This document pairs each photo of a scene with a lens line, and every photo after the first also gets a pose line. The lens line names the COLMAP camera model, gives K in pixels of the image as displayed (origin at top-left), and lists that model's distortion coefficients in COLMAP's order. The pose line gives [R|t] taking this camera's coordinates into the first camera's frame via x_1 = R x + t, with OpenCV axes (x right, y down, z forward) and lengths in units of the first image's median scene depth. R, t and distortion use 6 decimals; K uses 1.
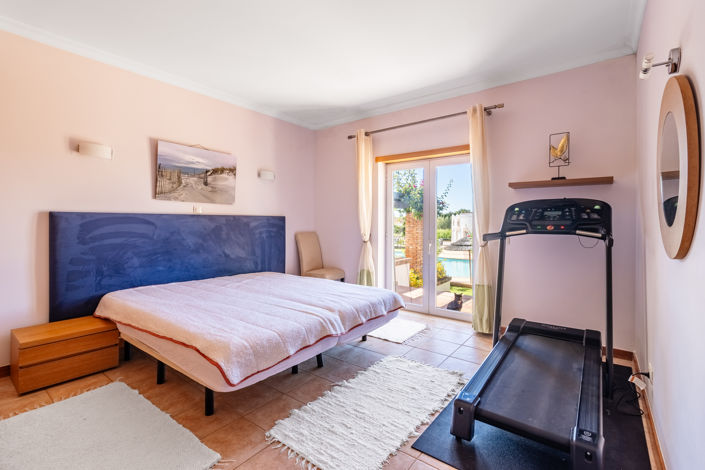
lens RADIAL K [[326.6, 0, 351.8], [0, 326.6, 219.3], [0, 0, 1]] dist [-0.006072, -0.001392]
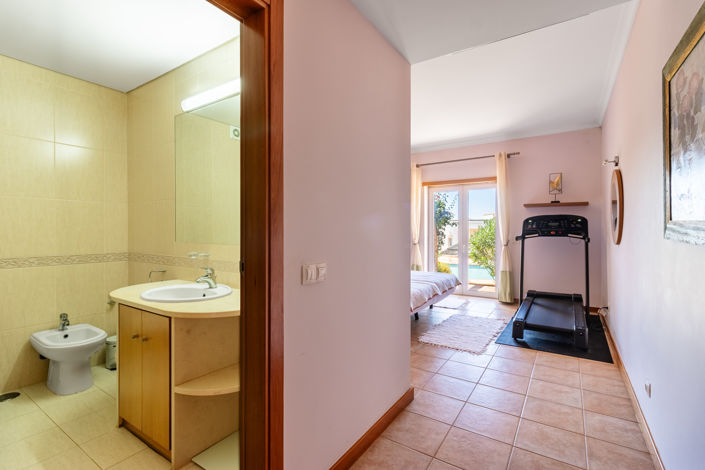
lens RADIAL K [[326.6, 0, 355.4], [0, 326.6, 227.5], [0, 0, 1]] dist [-0.006072, -0.001392]
pose [[0.997707, -0.002614, 0.067638, -0.470577], [0.002576, 0.999996, 0.000654, -0.003801], [-0.067639, -0.000478, 0.997710, -0.547754]]
